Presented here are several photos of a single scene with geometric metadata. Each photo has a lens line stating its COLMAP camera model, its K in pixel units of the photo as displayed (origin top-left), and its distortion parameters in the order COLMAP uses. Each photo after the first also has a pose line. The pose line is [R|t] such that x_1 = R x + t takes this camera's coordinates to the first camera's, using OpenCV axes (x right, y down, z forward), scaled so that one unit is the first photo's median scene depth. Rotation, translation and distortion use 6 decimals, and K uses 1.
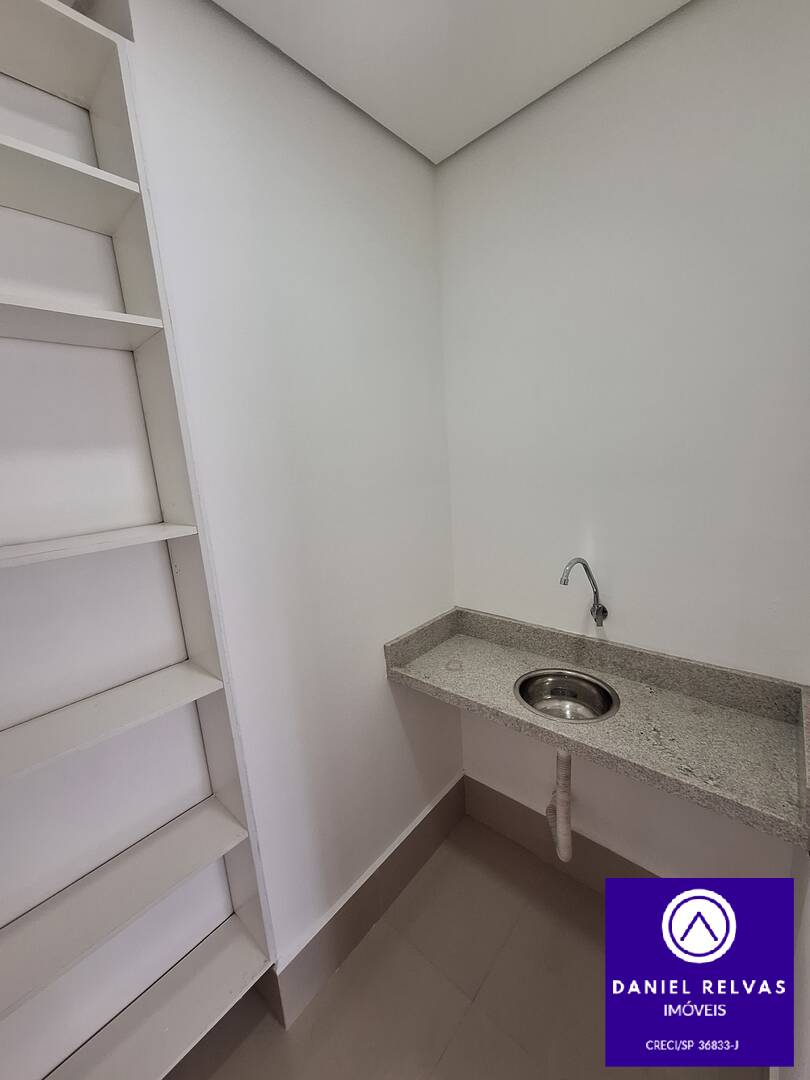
lens RADIAL K [[426.4, 0, 406.0], [0, 426.4, 540.5], [0, 0, 1]] dist [-0.002608, -0.000172]
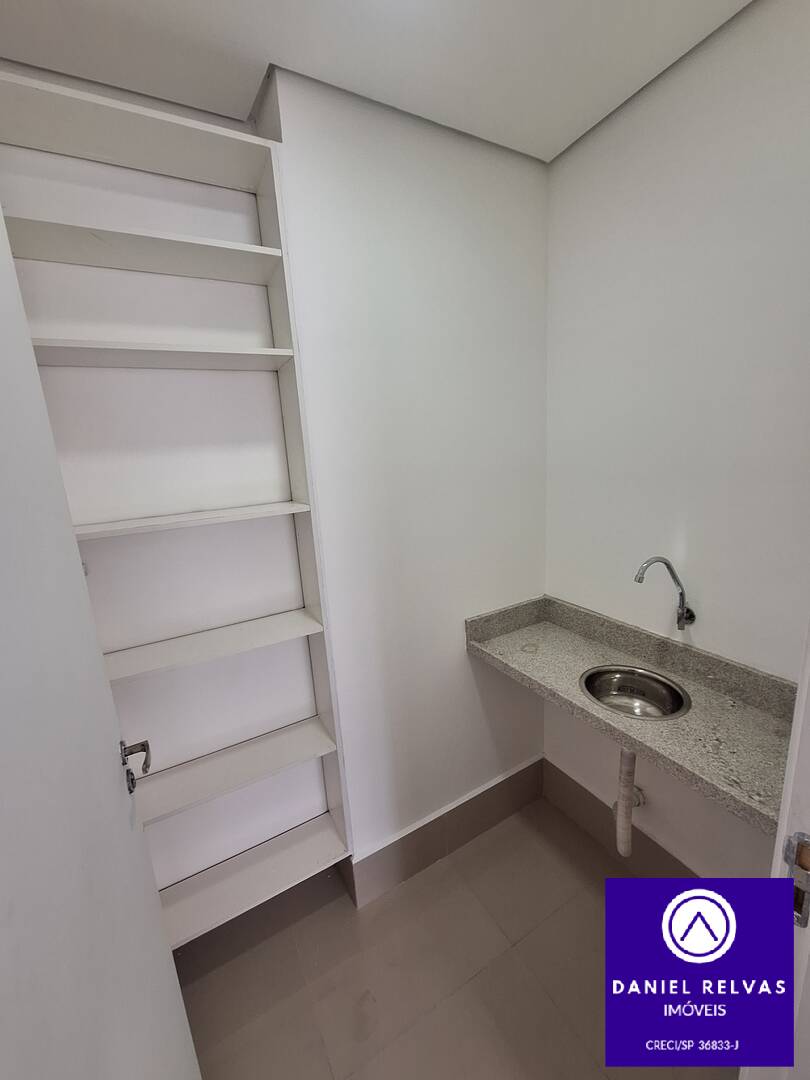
lens RADIAL K [[426.4, 0, 403.6], [0, 426.4, 539.2], [0, 0, 1]] dist [-0.002608, -0.000172]
pose [[0.944548, 0.077405, -0.319120, 0.155439], [-0.065614, 0.996711, 0.047552, -0.008130], [0.321752, -0.023977, 0.946521, -0.113802]]
